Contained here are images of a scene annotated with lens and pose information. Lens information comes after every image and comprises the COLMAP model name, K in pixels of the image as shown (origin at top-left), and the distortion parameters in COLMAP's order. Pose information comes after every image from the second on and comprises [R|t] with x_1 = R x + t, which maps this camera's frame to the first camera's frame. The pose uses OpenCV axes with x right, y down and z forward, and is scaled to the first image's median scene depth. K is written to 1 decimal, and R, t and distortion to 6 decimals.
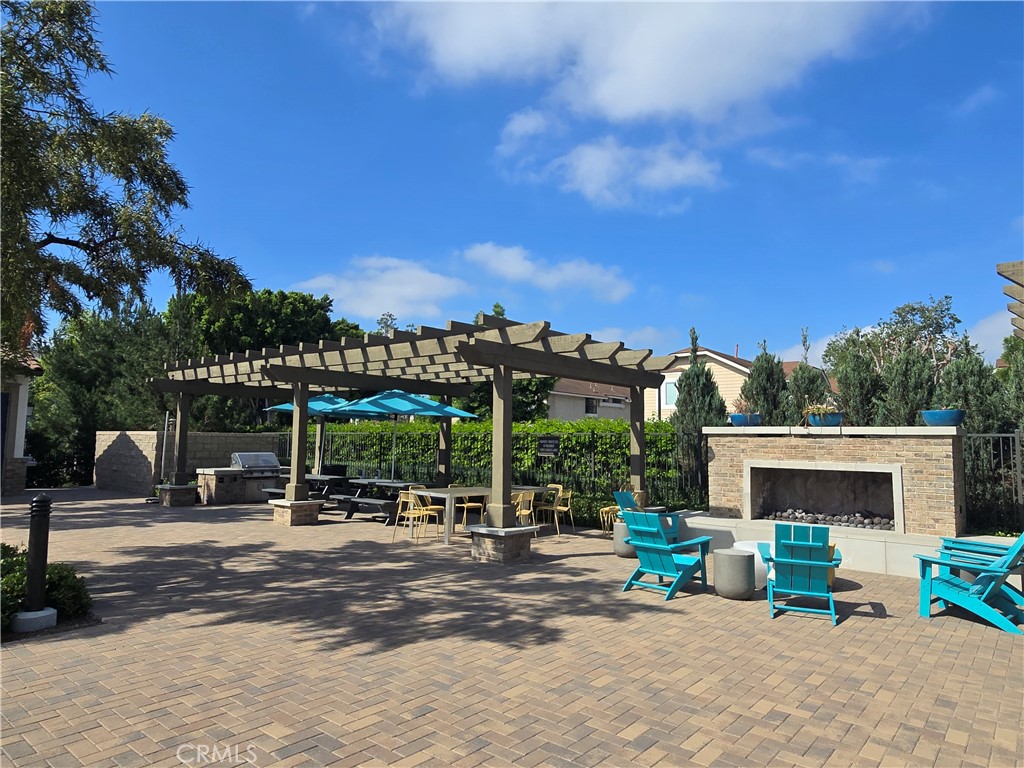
lens RADIAL K [[639.1, 0, 515.9], [0, 639.1, 385.2], [0, 0, 1]] dist [0.010747, 0.001078]
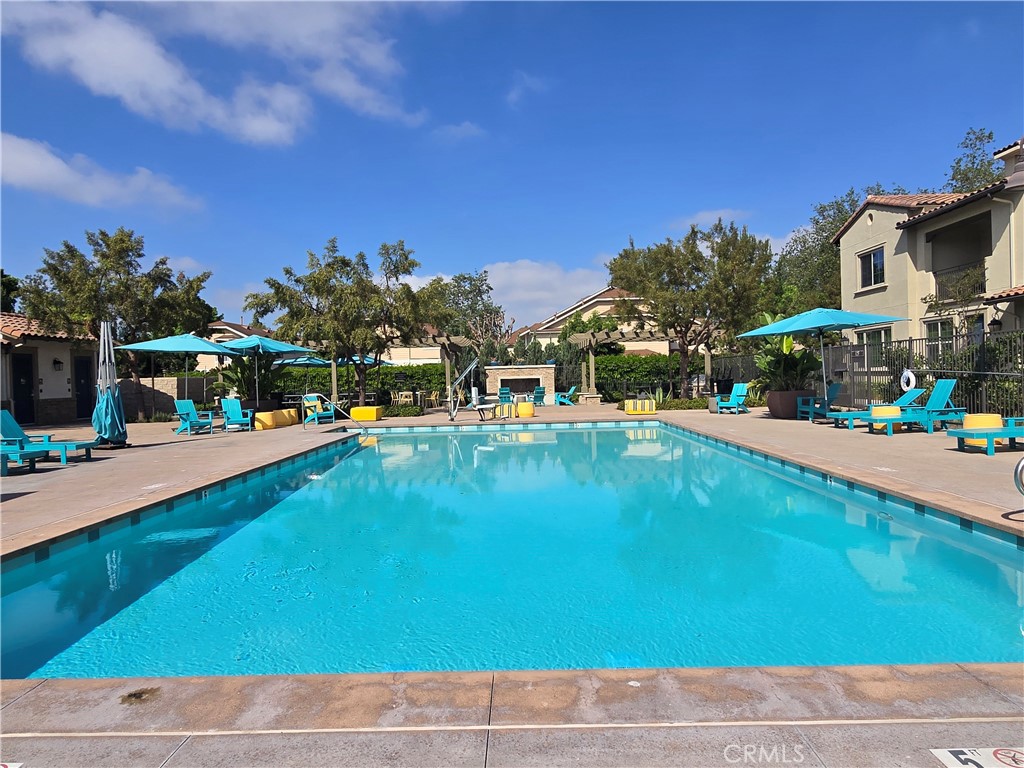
lens RADIAL K [[639.1, 0, 515.9], [0, 639.1, 385.2], [0, 0, 1]] dist [0.010747, 0.001078]
pose [[0.779805, -0.044274, 0.624455, -1.549937], [-0.016410, 0.995708, 0.091088, -0.130482], [-0.625807, -0.081278, 0.775732, -1.499133]]
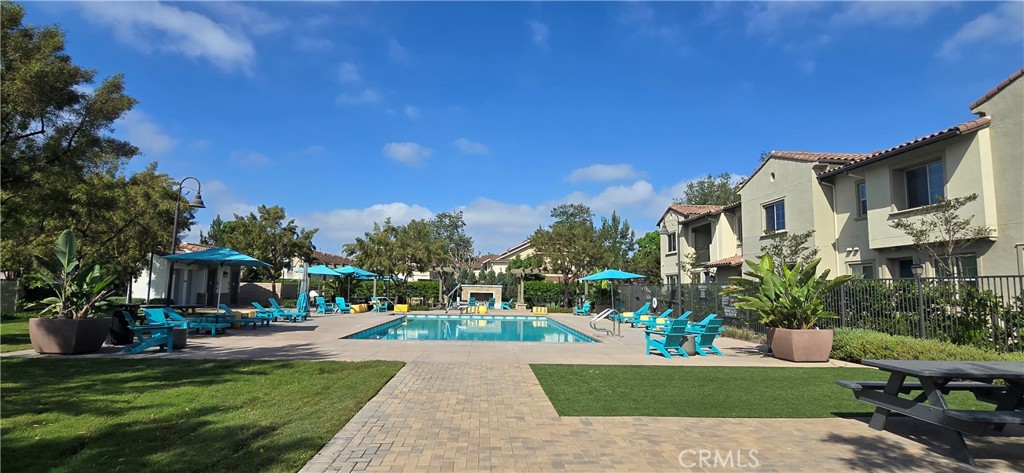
lens RADIAL K [[510.9, 0, 512.0], [0, 510.9, 236.5], [0, 0, 1]] dist [0.000717, 0.000185]
pose [[0.739526, 0.067084, 0.669777, -2.287129], [-0.065970, 0.997455, -0.027063, -0.248326], [-0.669887, -0.024171, 0.742069, -2.417681]]
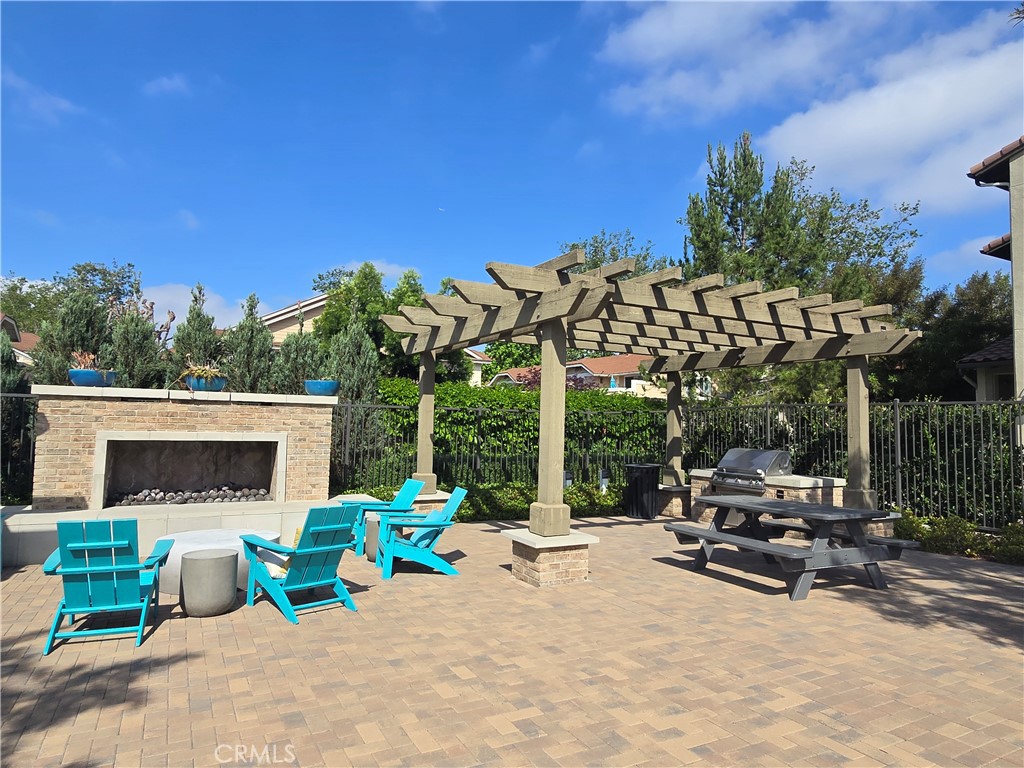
lens RADIAL K [[639.1, 0, 515.9], [0, 639.1, 385.2], [0, 0, 1]] dist [0.010747, 0.001078]
pose [[0.385833, 0.047921, 0.921323, -0.155957], [-0.098110, 0.995118, -0.010672, 0.023071], [-0.917337, -0.086274, 0.388651, 0.262673]]
